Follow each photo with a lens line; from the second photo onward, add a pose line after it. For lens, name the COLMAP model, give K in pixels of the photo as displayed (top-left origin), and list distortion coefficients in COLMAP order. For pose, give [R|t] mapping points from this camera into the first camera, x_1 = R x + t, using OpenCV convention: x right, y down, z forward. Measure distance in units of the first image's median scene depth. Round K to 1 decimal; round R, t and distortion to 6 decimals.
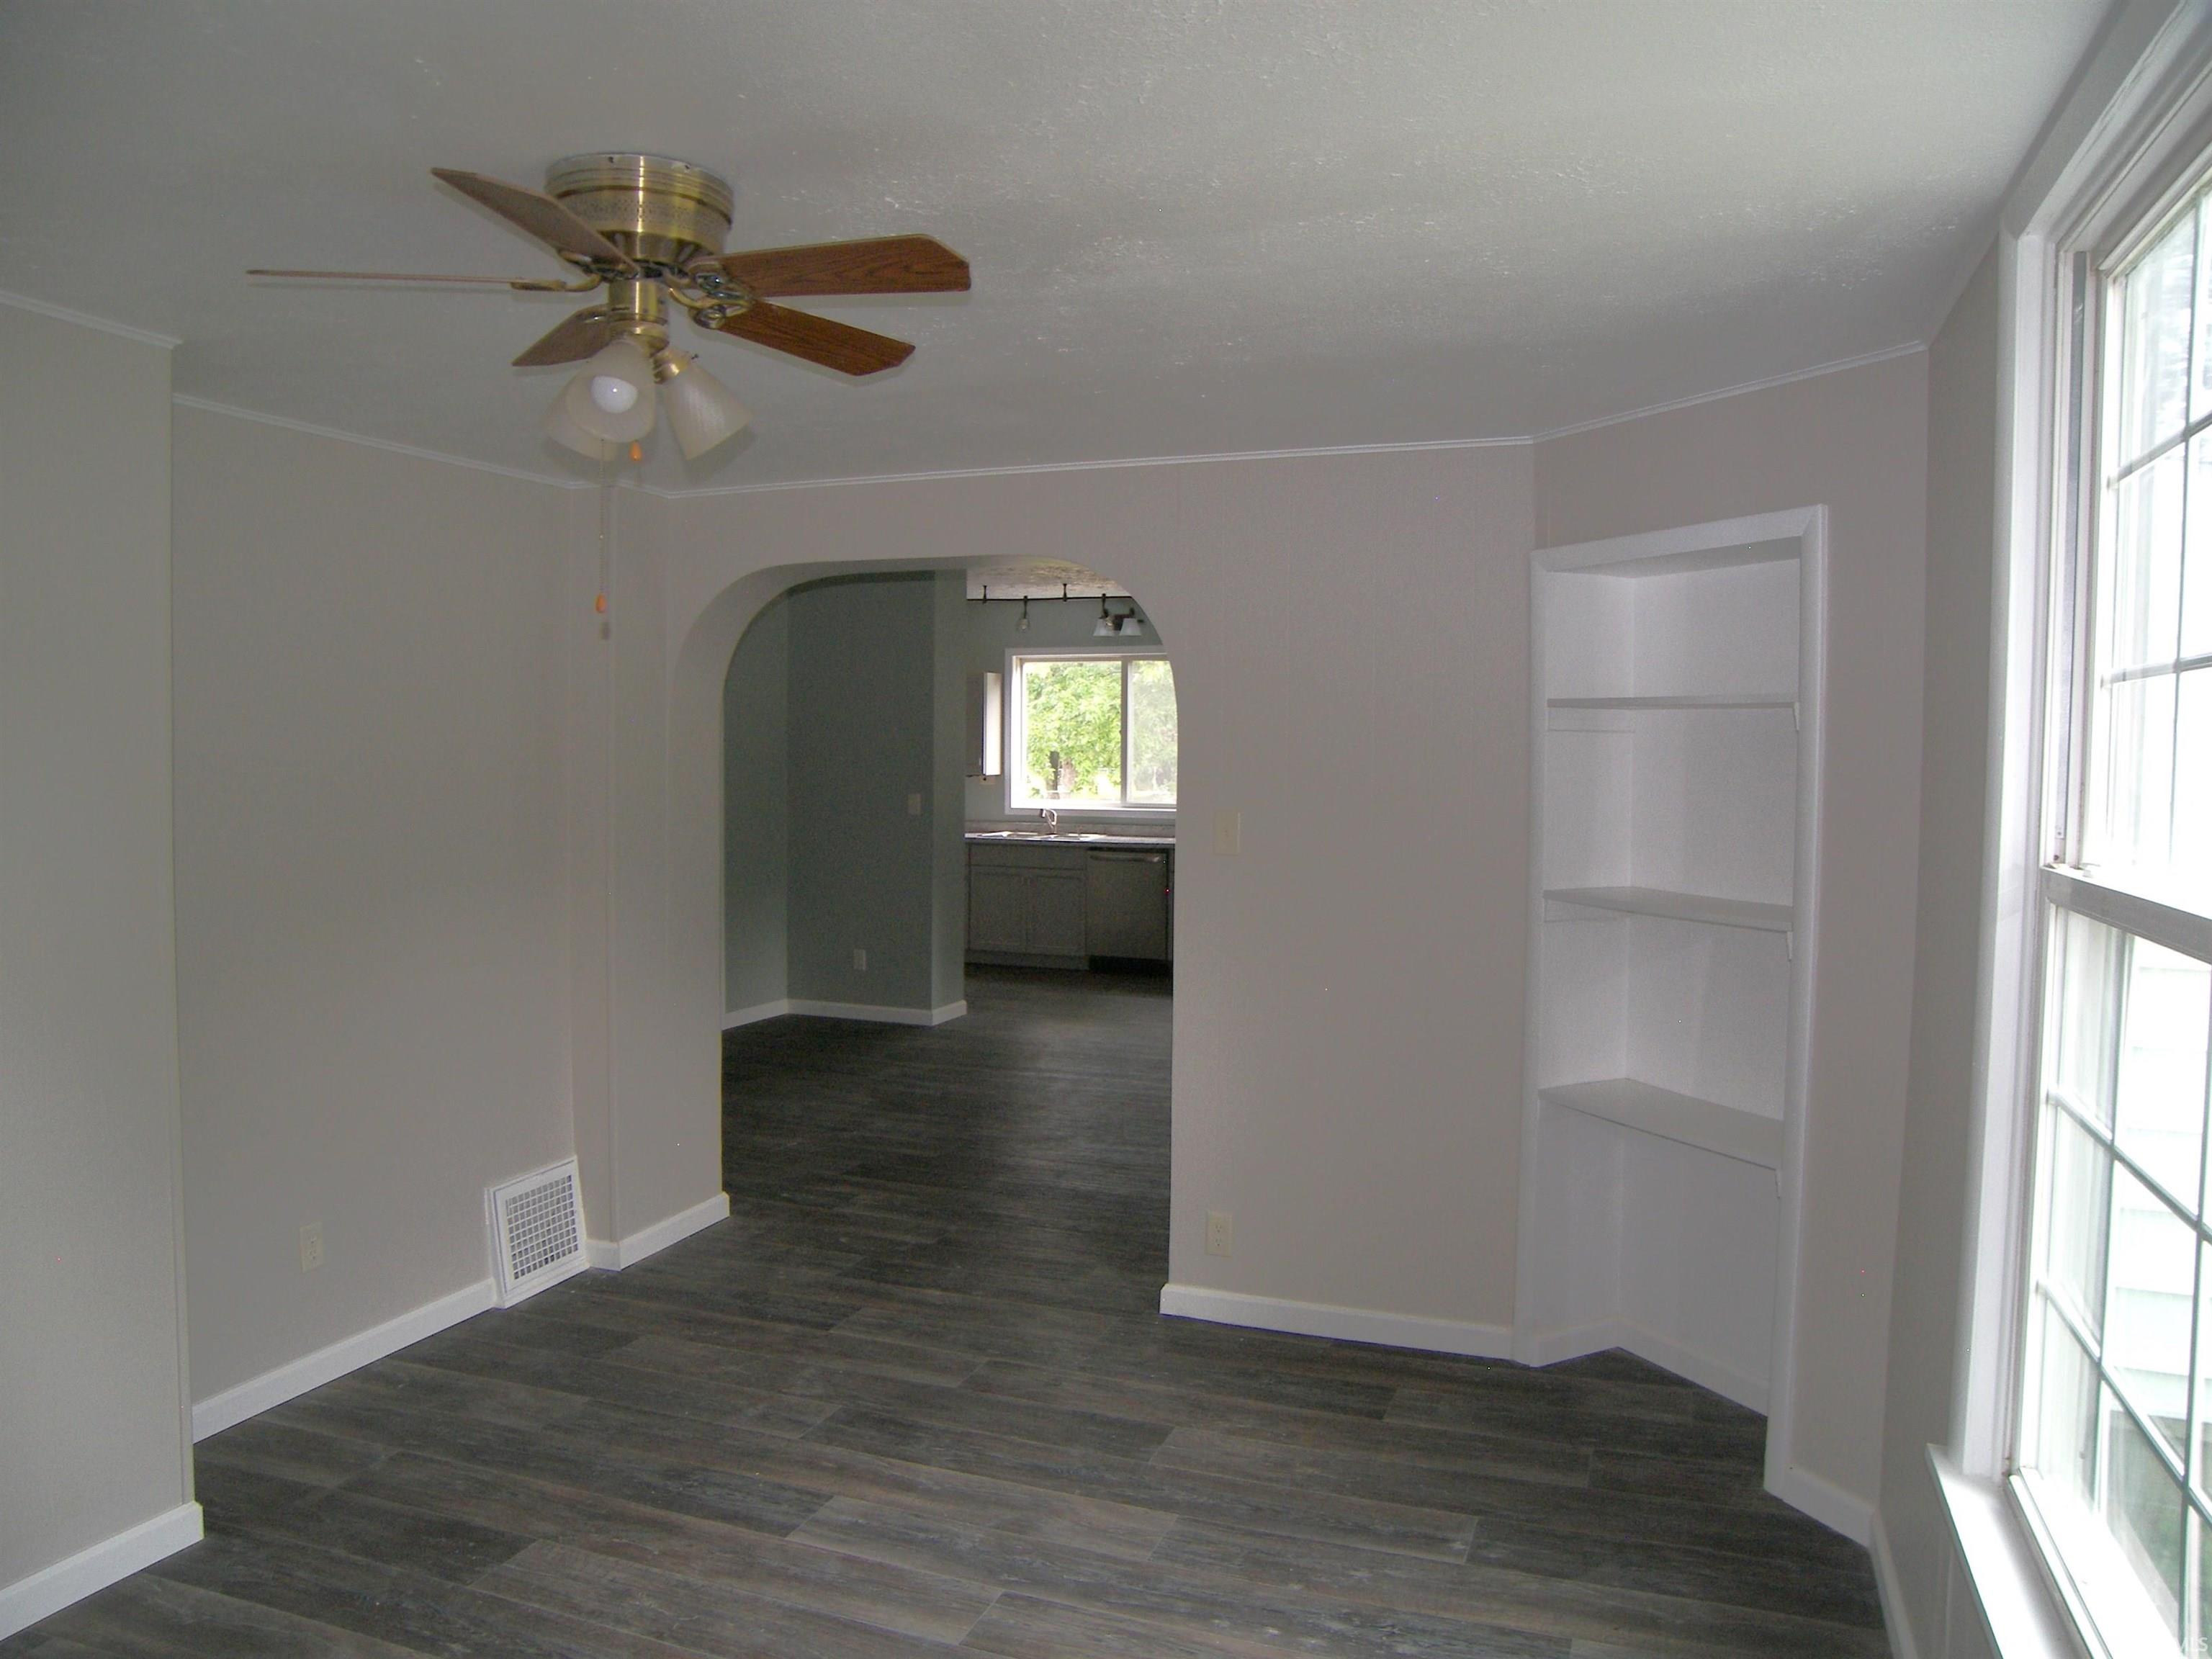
lens RADIAL K [[1591.5, 0, 1115.2], [0, 1591.5, 812.8], [0, 0, 1]] dist [-0.130029, 0.062834]
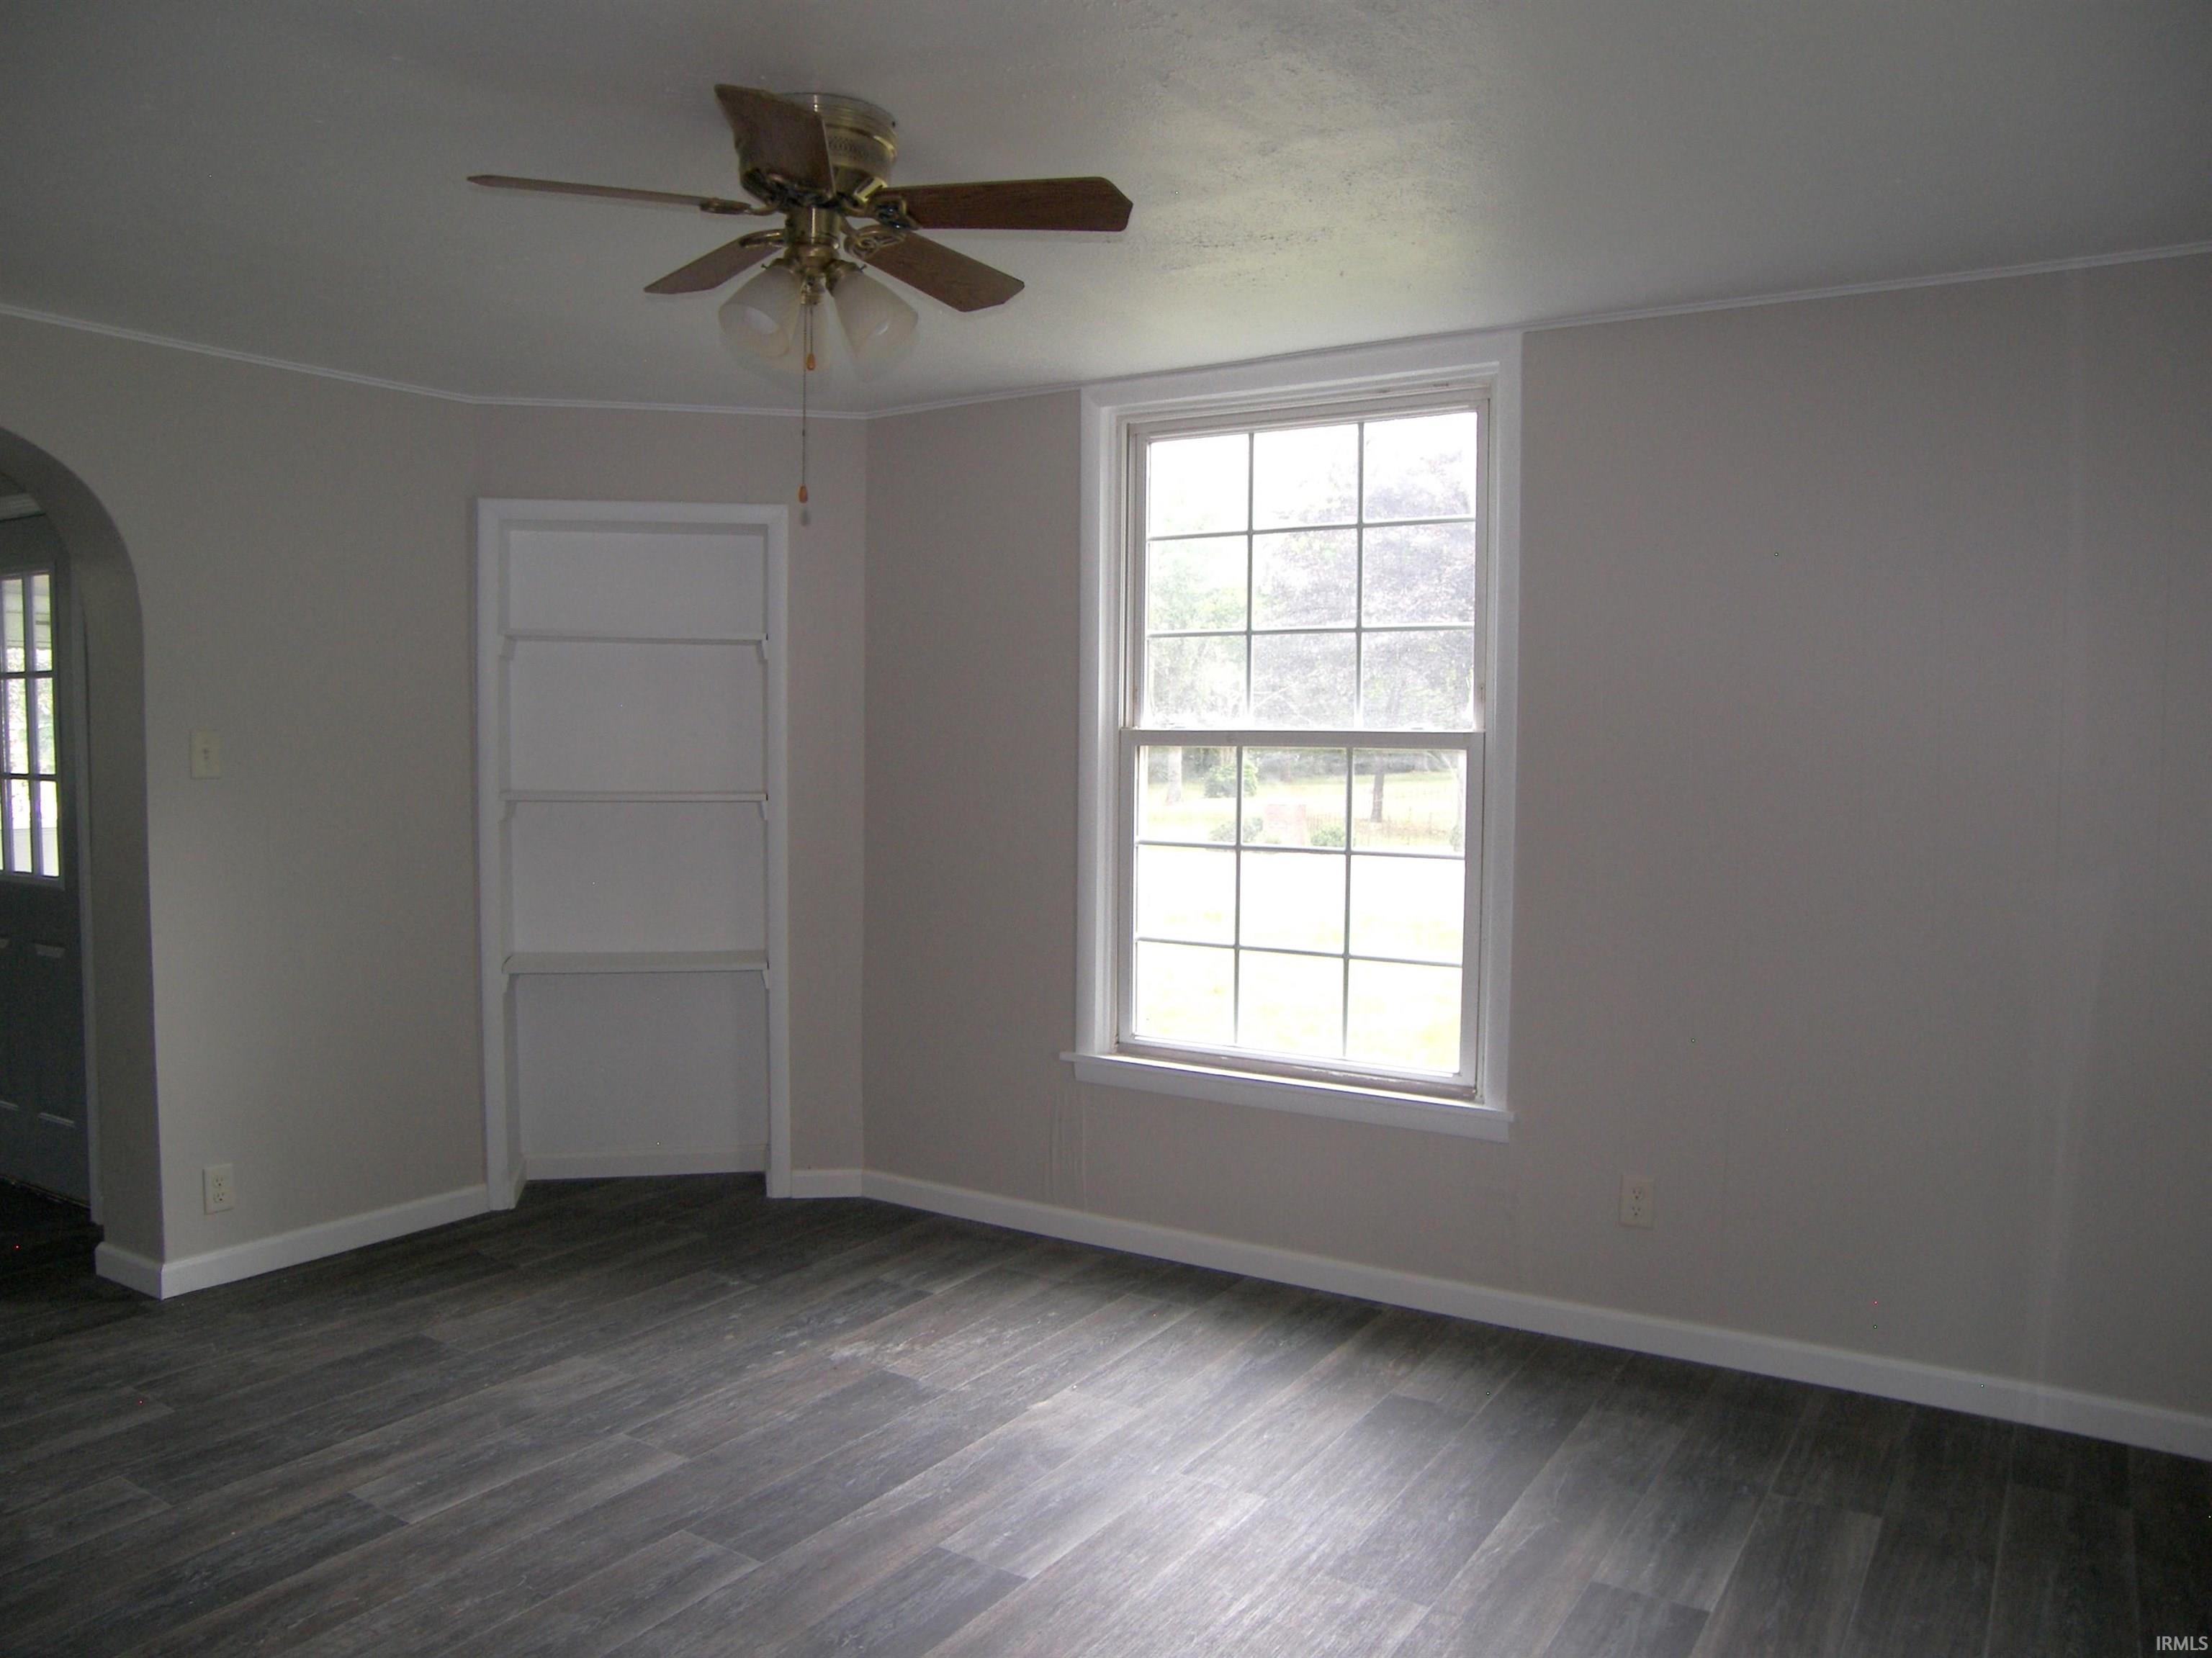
lens RADIAL K [[1591.4, 0, 1103.8], [0, 1591.4, 847.8], [0, 0, 1]] dist [-0.130029, 0.062834]
pose [[0.201104, -0.071321, 0.976970, -0.909327], [0.036100, 0.997208, 0.065367, 0.033532], [-0.978904, 0.022123, 0.203117, 0.392257]]
